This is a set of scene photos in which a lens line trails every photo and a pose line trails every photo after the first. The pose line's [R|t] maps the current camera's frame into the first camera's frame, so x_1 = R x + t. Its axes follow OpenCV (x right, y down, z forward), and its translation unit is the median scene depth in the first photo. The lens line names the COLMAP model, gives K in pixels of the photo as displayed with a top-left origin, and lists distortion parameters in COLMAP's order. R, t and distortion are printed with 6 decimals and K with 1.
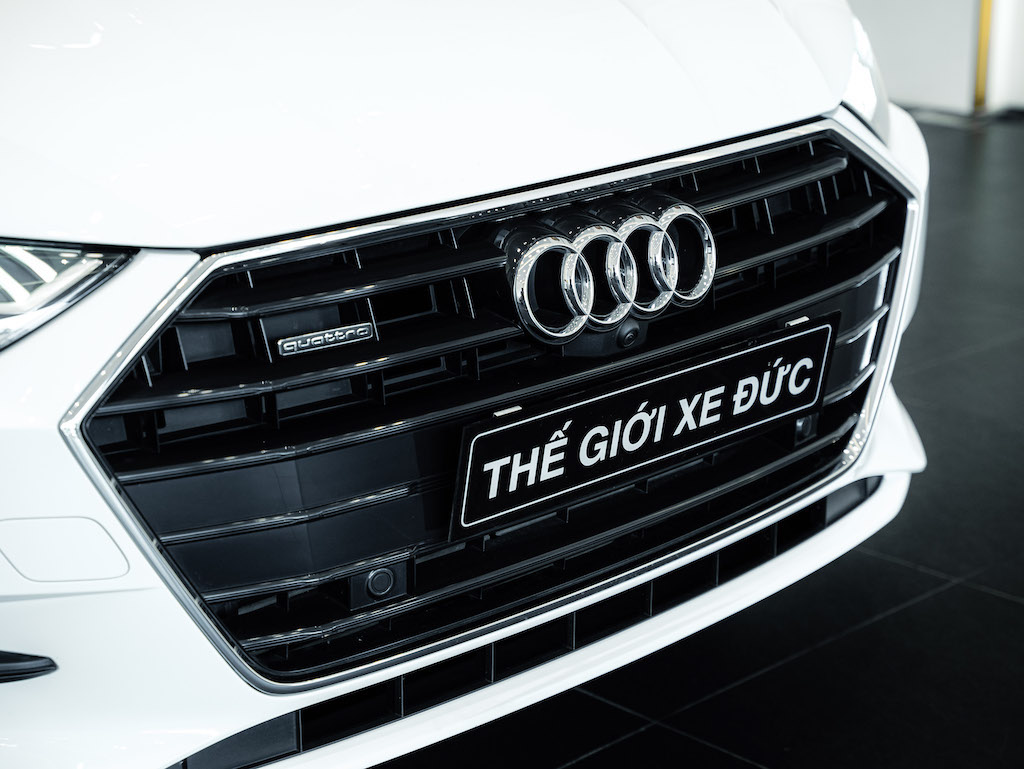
lens RADIAL K [[2090.8, 0, 512.0], [0, 2090.8, 384.5], [0, 0, 1]] dist [0.442233, 0.011687]
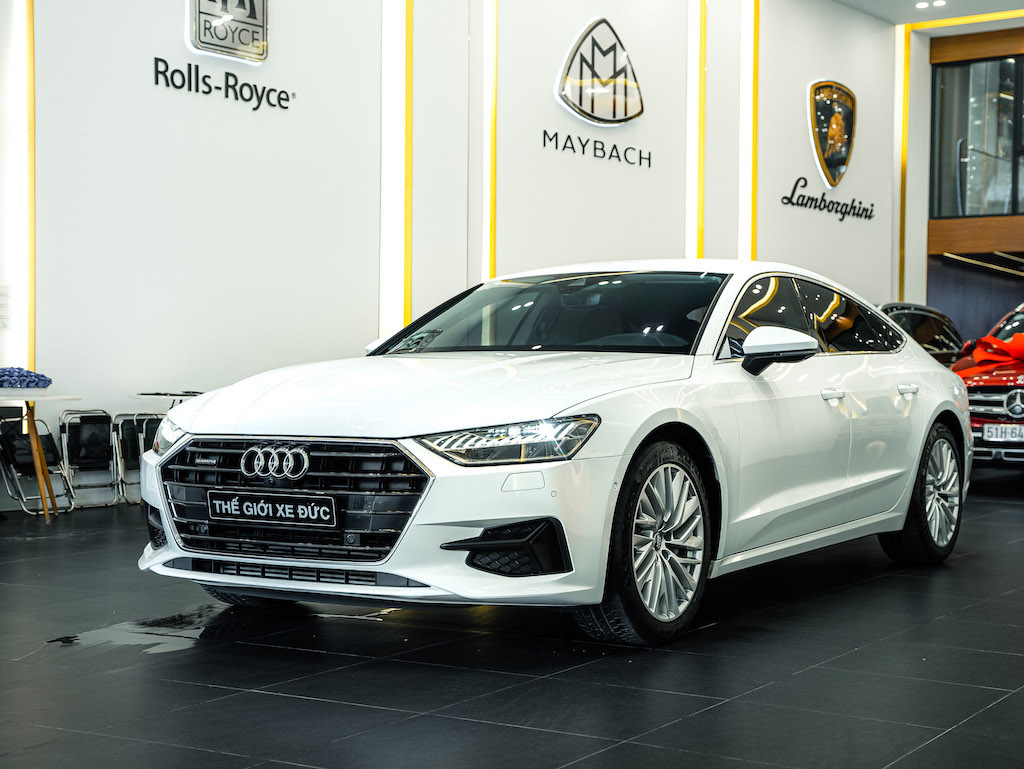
lens RADIAL K [[1609.0, 0, 512.0], [0, 1609.0, 384.5], [0, 0, 1]] dist [0.011627, 0.044177]
pose [[0.224759, 0.002406, -0.974411, 2.684811], [-0.294417, 0.953426, -0.065557, -0.117808], [0.928871, 0.301617, 0.215000, 0.767994]]
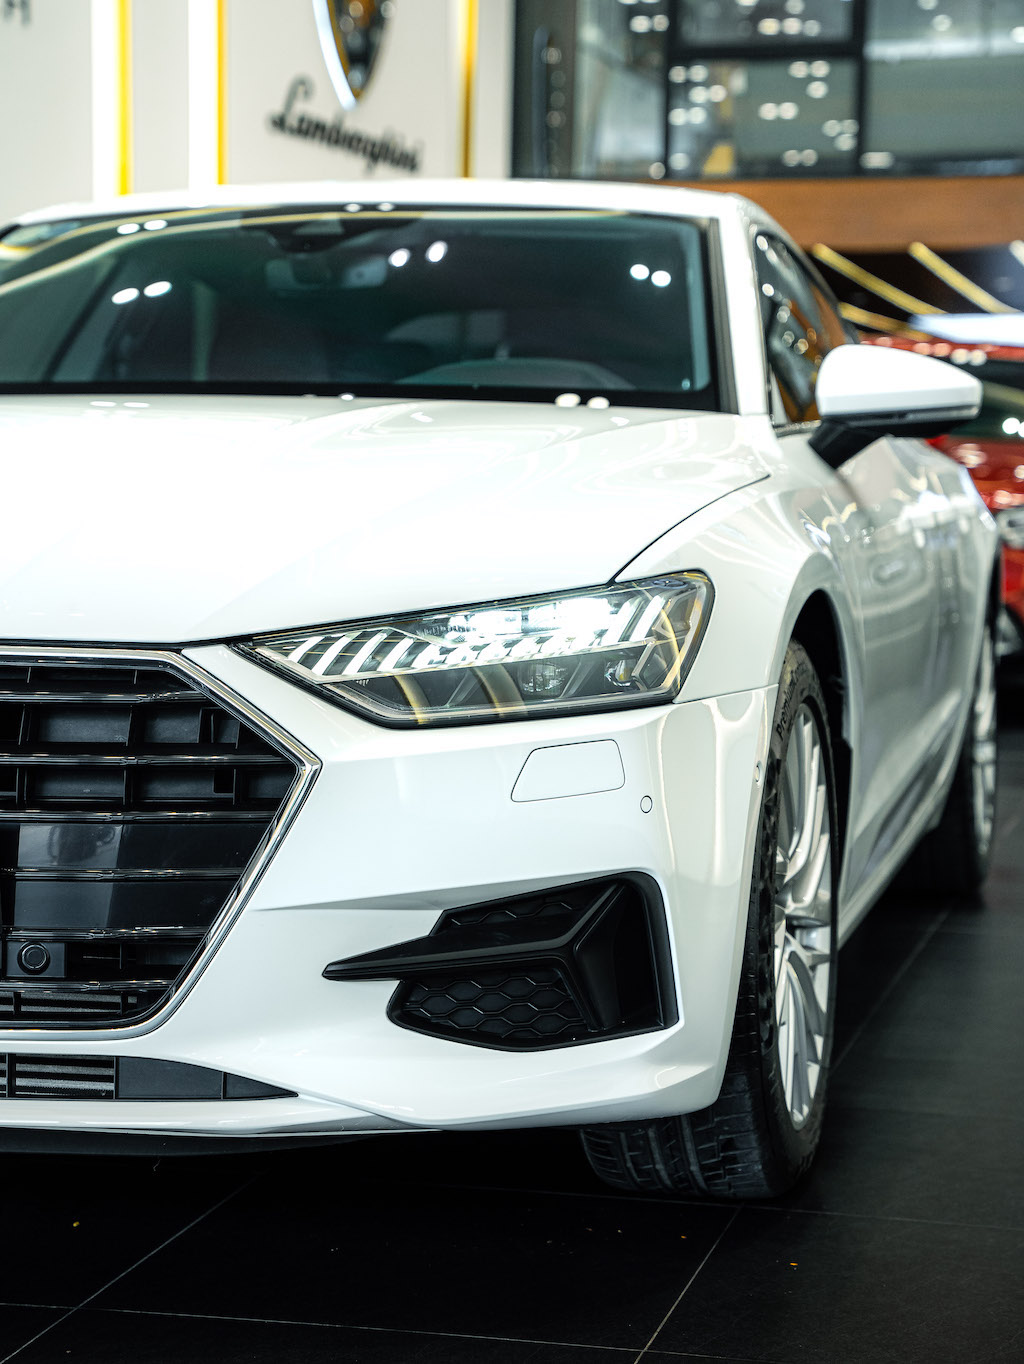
lens RADIAL K [[2877.2, 0, 512.0], [0, 2877.2, 682.0], [0, 0, 1]] dist [0.020571, 0.079447]
pose [[0.523962, 0.046868, -0.850451, 1.519722], [-0.262580, 0.958741, -0.108939, -0.015777], [0.810256, 0.280391, 0.514651, 0.554909]]
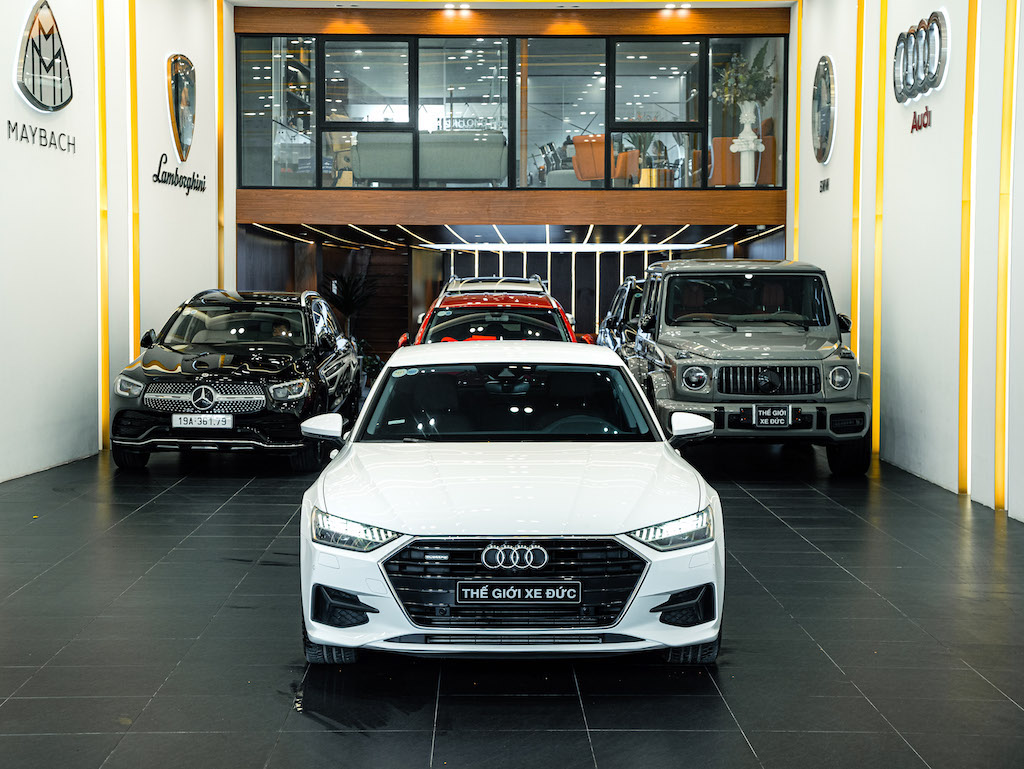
lens RADIAL K [[1851.9, 0, 512.0], [0, 1851.9, 384.5], [0, 0, 1]] dist [0.005998, -0.108775]
pose [[0.716598, 0.037203, -0.696494, 2.785032], [-0.211417, 0.963184, -0.166071, 0.248201], [0.664673, 0.266257, 0.698081, -1.850216]]
